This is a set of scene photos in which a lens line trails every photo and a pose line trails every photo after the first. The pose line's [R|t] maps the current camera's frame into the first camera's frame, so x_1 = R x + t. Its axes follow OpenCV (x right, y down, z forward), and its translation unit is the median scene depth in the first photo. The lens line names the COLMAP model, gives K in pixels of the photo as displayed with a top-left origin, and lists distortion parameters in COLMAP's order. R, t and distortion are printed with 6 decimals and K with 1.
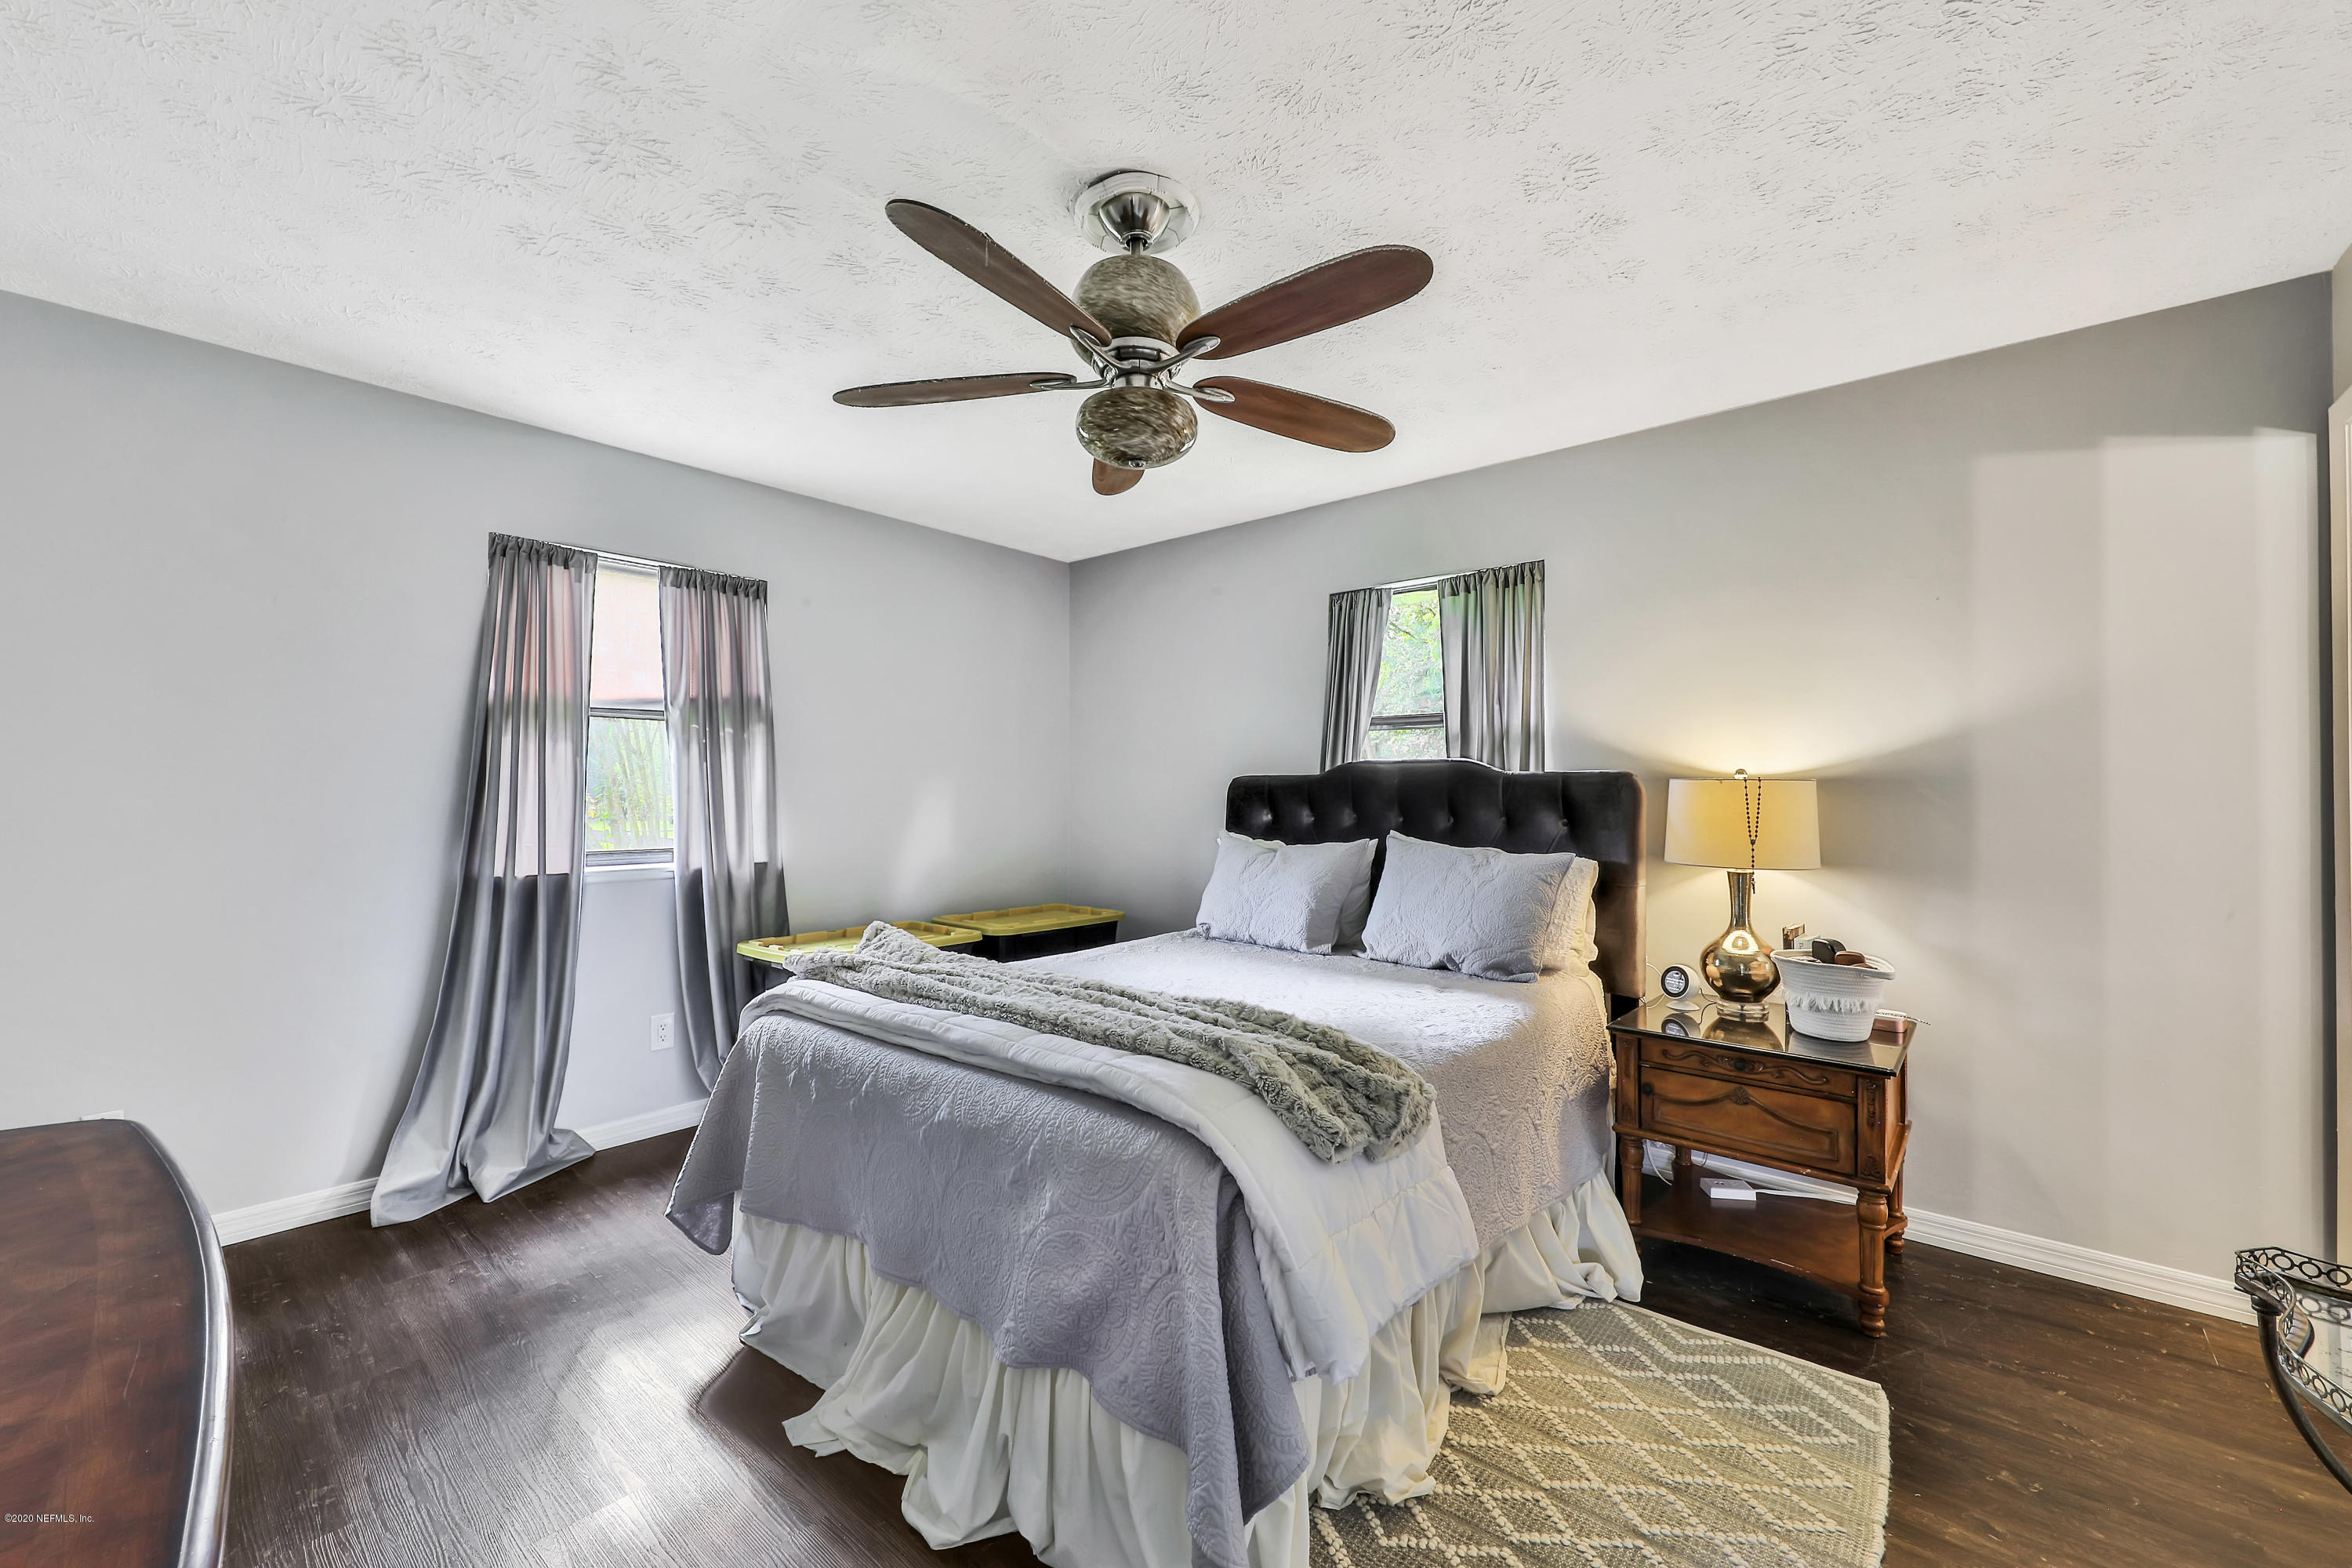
lens RADIAL K [[970.2, 0, 1176.0], [0, 970.2, 784.0], [0, 0, 1]] dist [-0.002358, -0.000140]
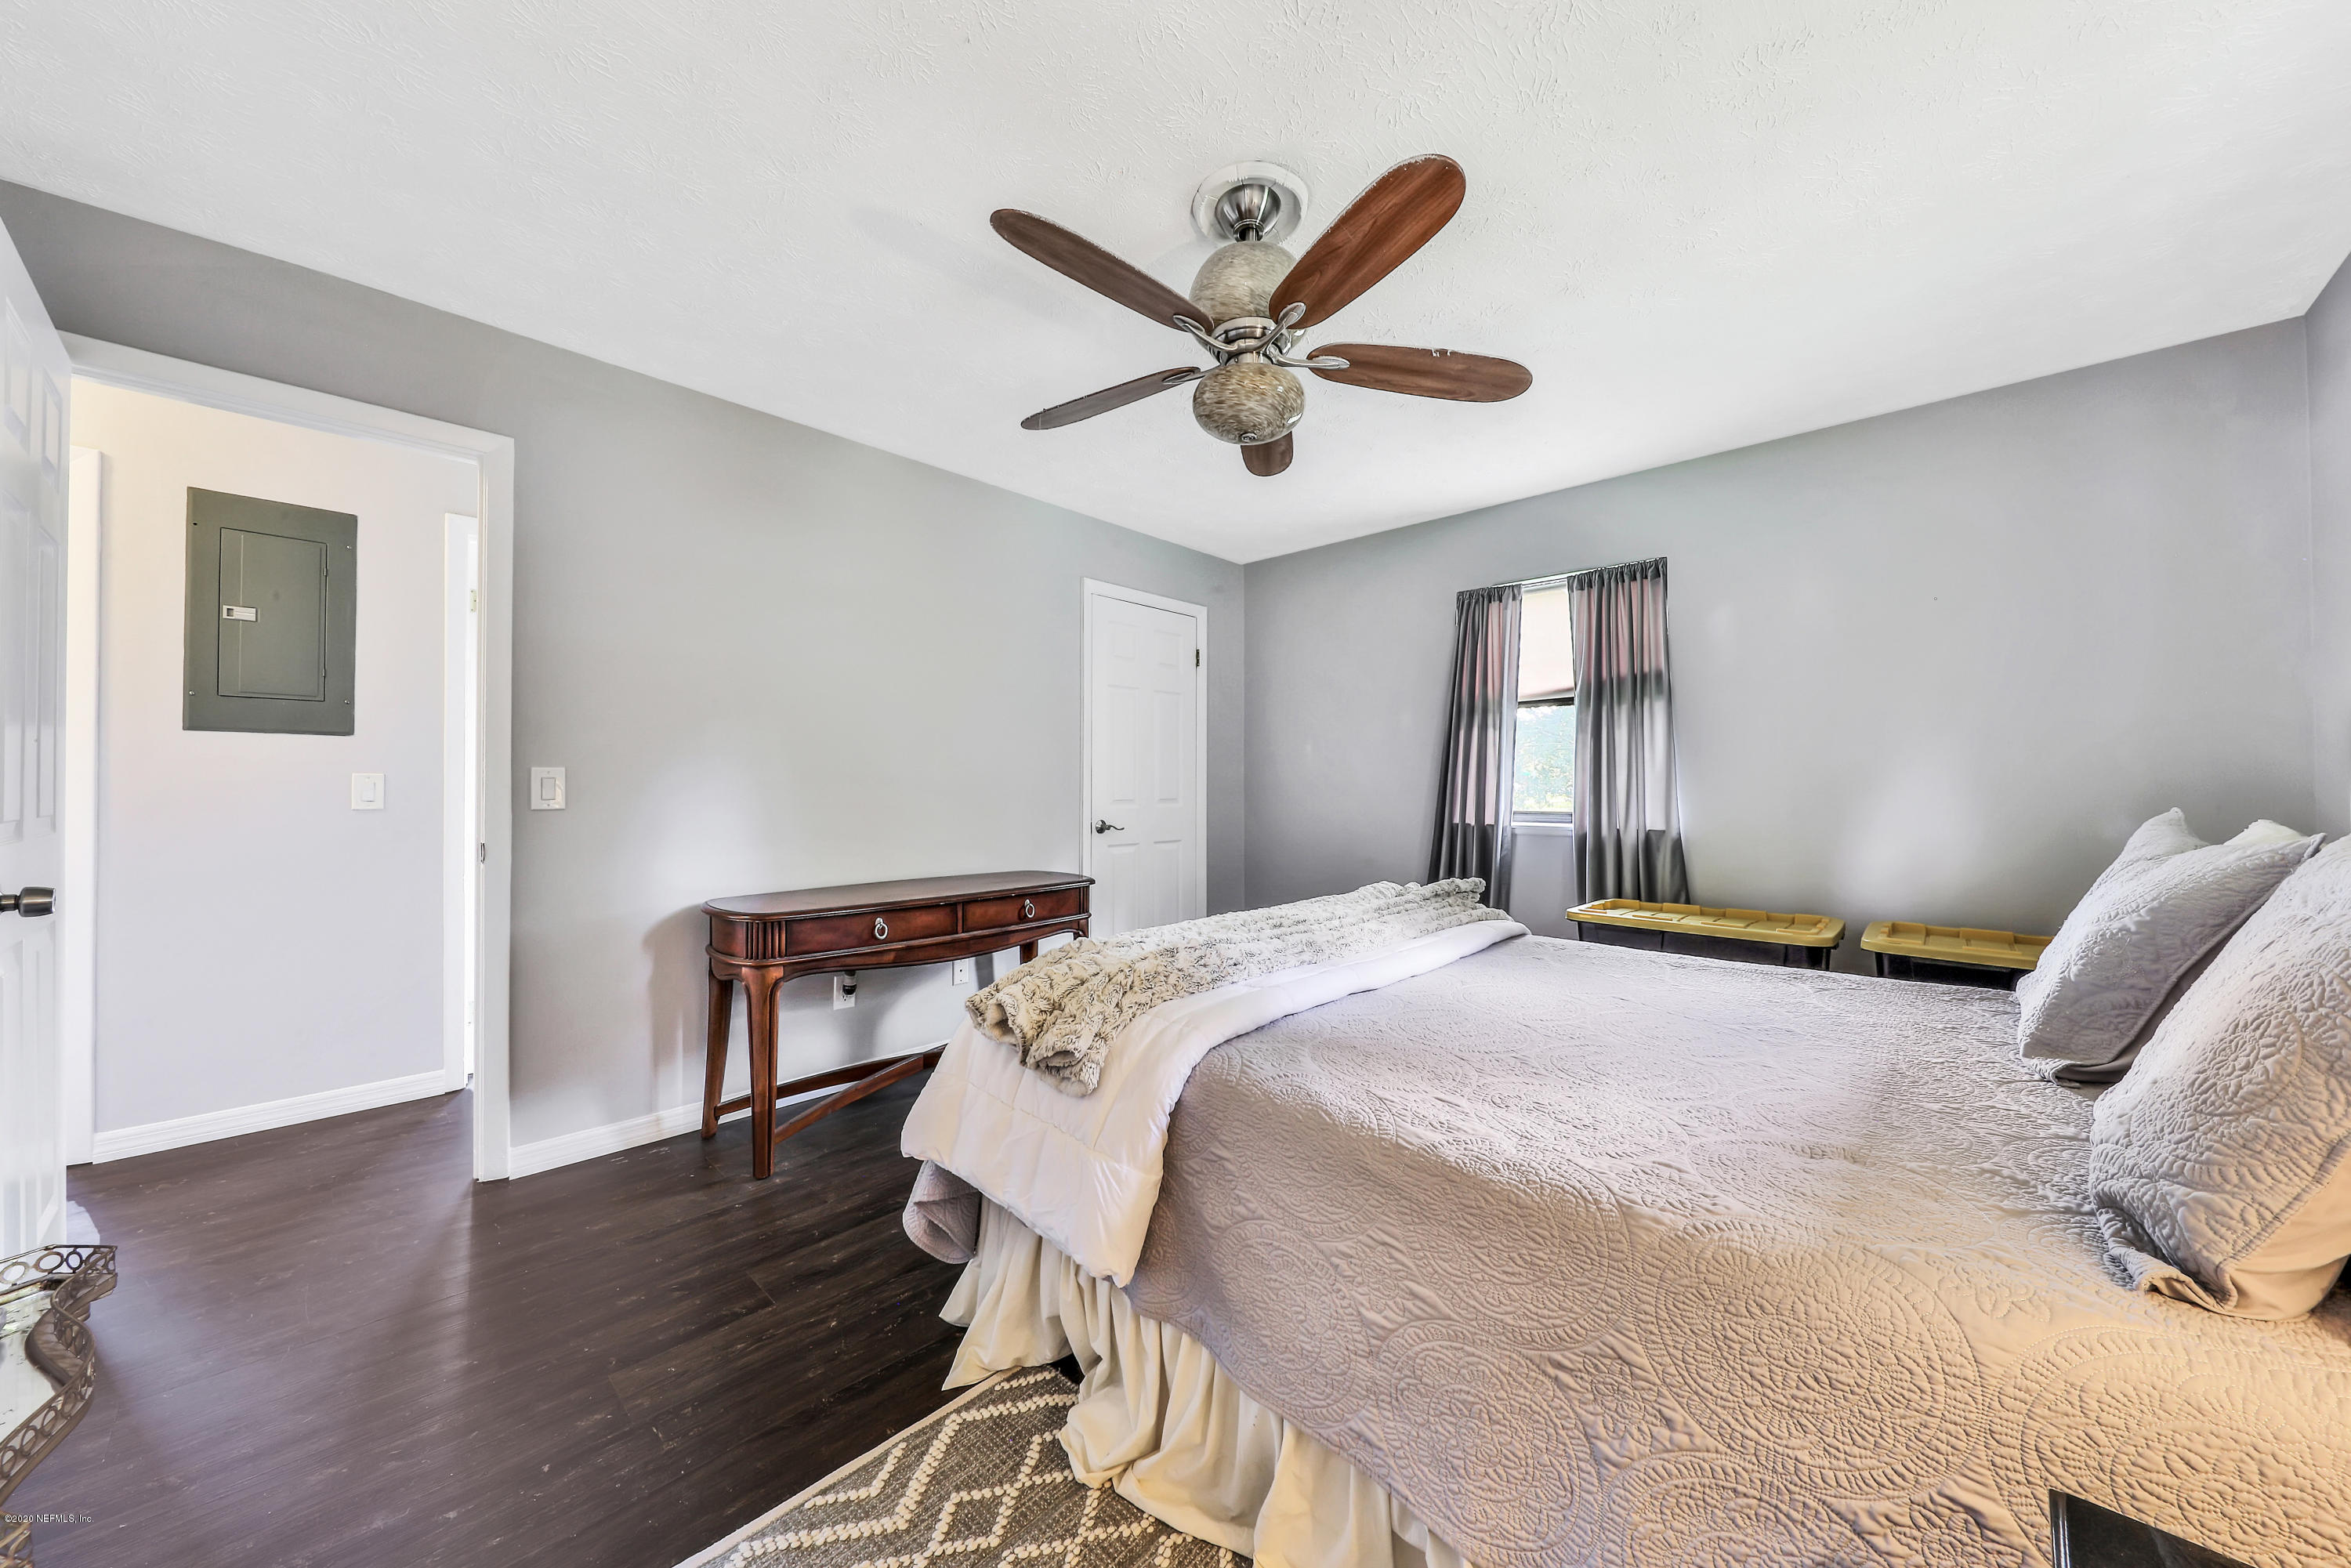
lens RADIAL K [[827.1, 0, 1175.5], [0, 827.1, 784.0], [0, 0, 1]] dist [0.000792, 0.000044]
pose [[-0.045707, -0.003940, -0.998947, 0.504895], [0.016393, 0.999855, -0.004694, 0.028480], [0.998820, -0.016590, -0.045636, 0.542462]]
